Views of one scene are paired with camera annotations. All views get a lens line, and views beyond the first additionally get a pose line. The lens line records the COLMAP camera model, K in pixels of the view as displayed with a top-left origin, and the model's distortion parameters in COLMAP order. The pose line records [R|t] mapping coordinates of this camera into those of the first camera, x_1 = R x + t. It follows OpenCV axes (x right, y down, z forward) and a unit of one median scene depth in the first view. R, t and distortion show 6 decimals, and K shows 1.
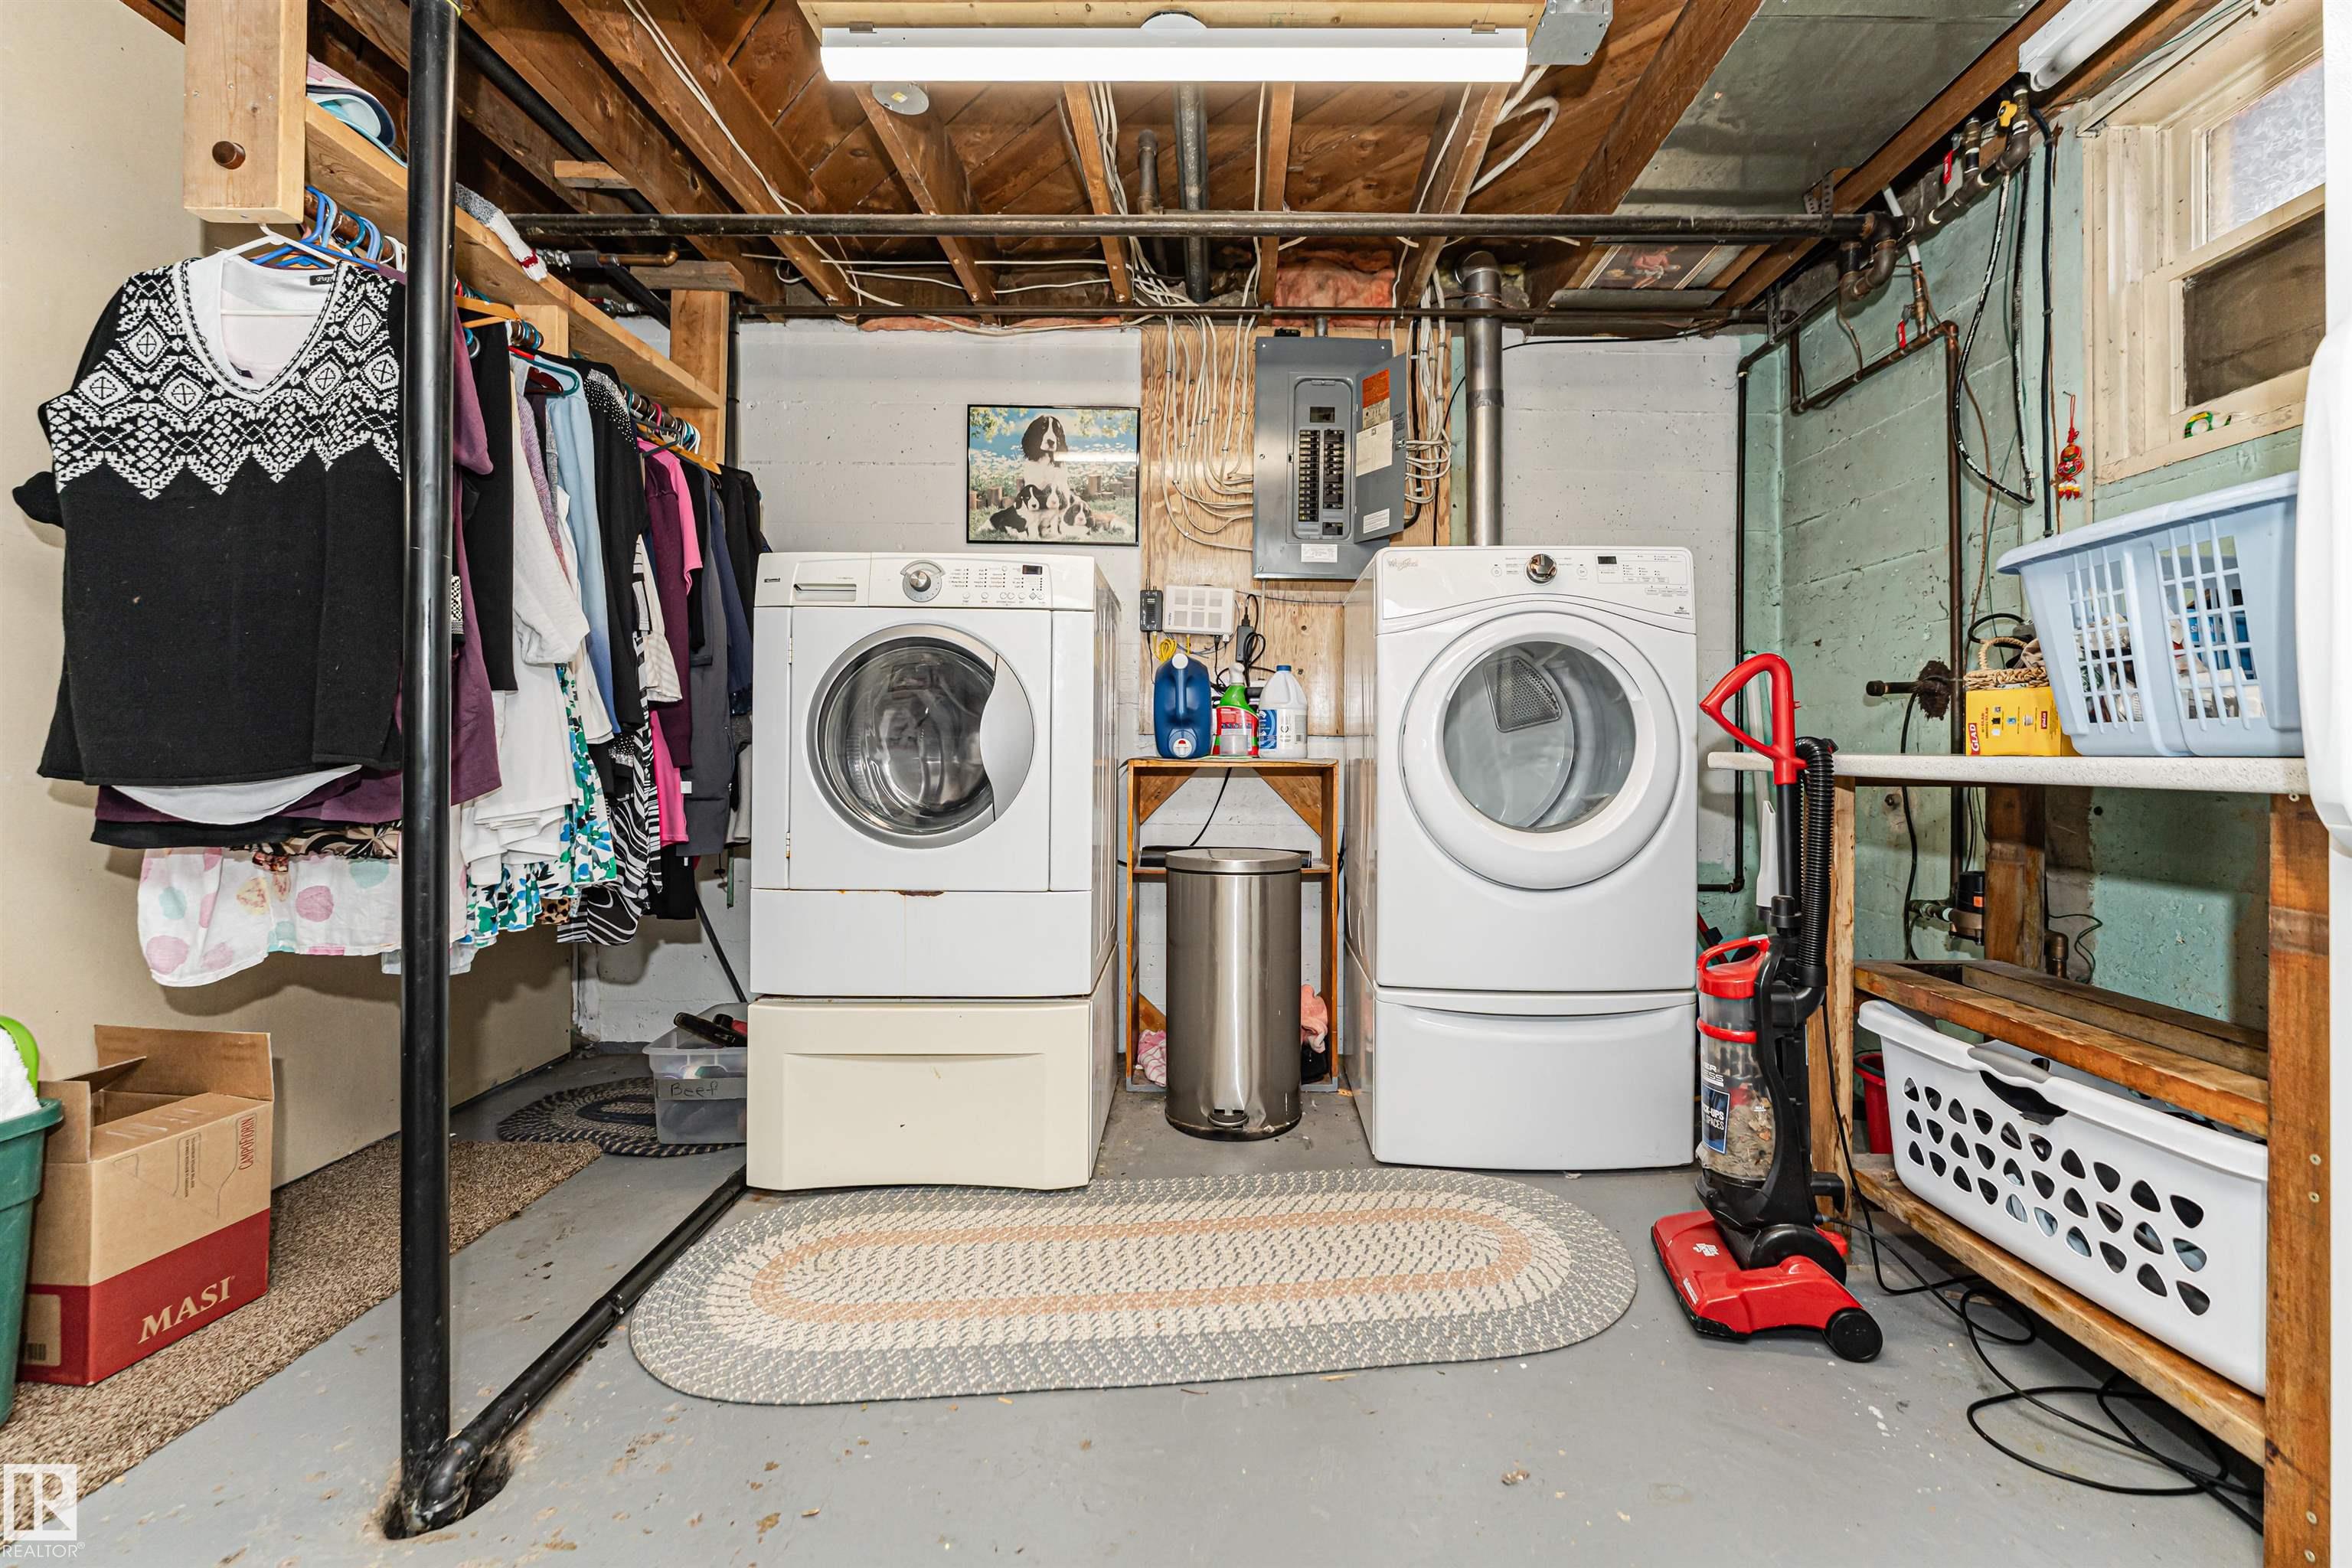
lens RADIAL K [[959.9, 0, 1216.8], [0, 959.9, 742.6], [0, 0, 1]] dist [0.001921, 0.000030]
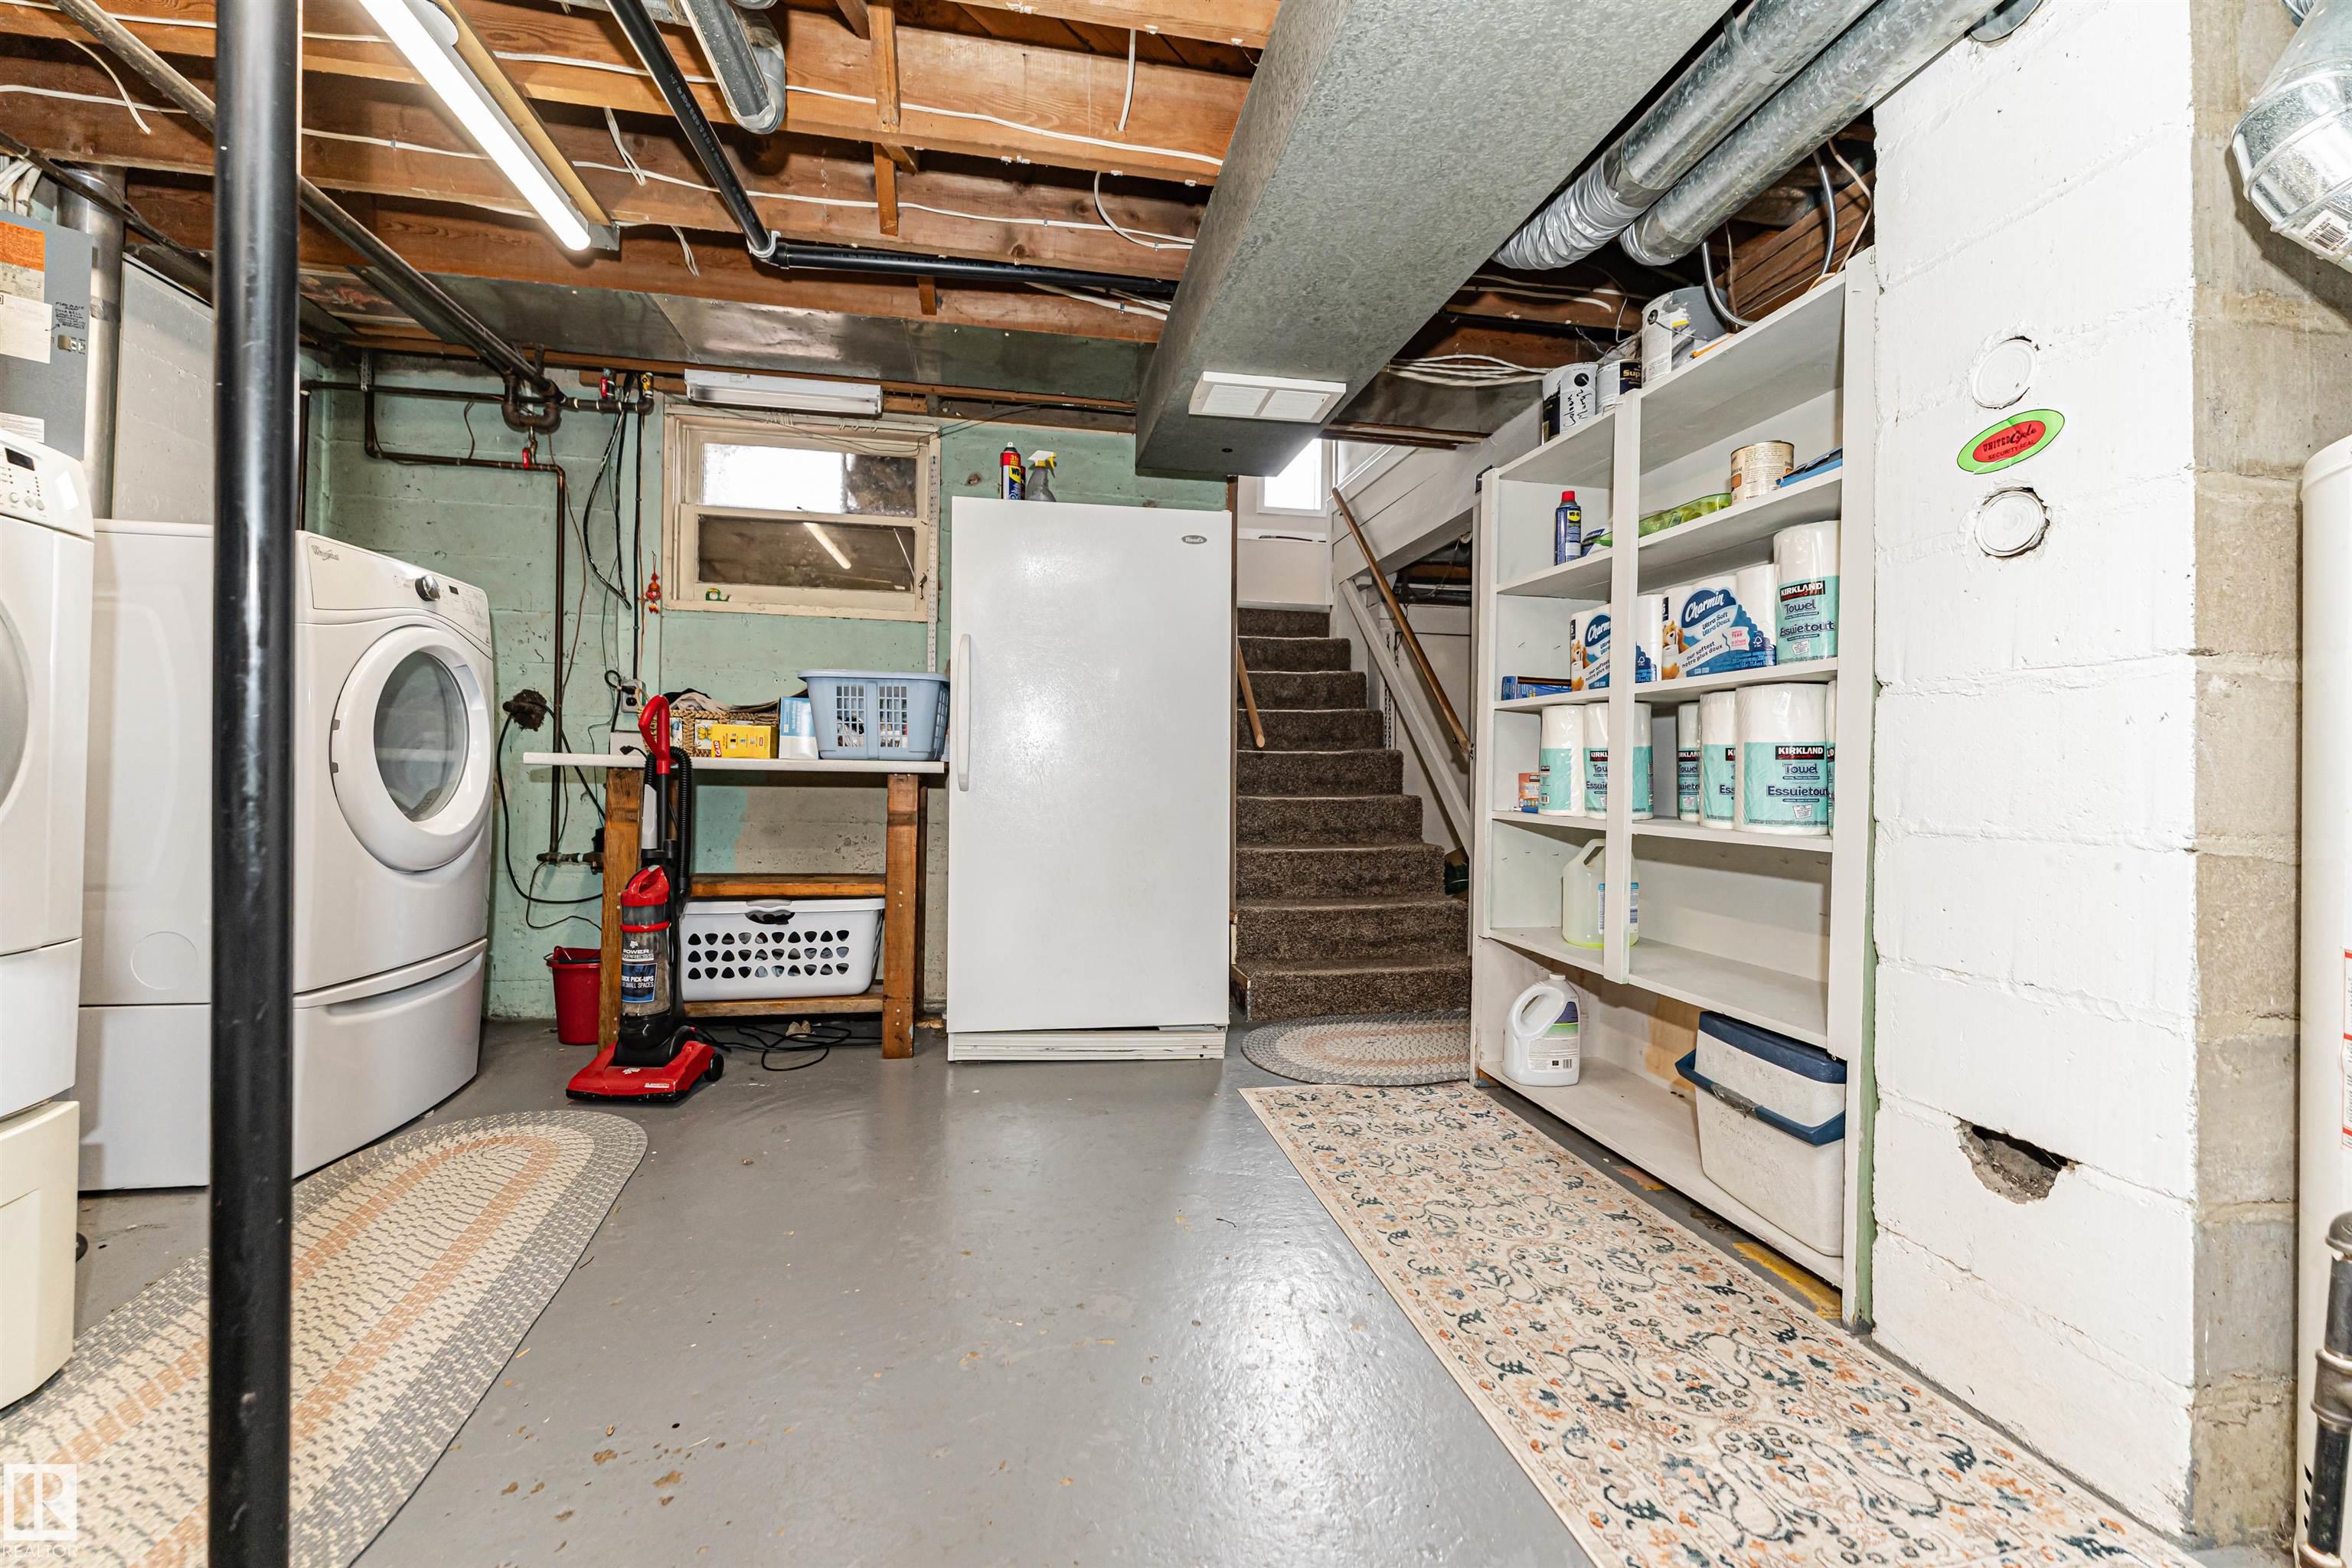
lens RADIAL K [[941.3, 0, 1176.0], [0, 941.3, 784.0], [0, 0, 1]] dist [0.001658, 0.000067]
pose [[-0.181680, -0.019759, 0.983159, -1.227640], [-0.026031, 0.999544, 0.015278, 0.012886], [-0.983013, -0.022817, -0.182112, 0.439749]]
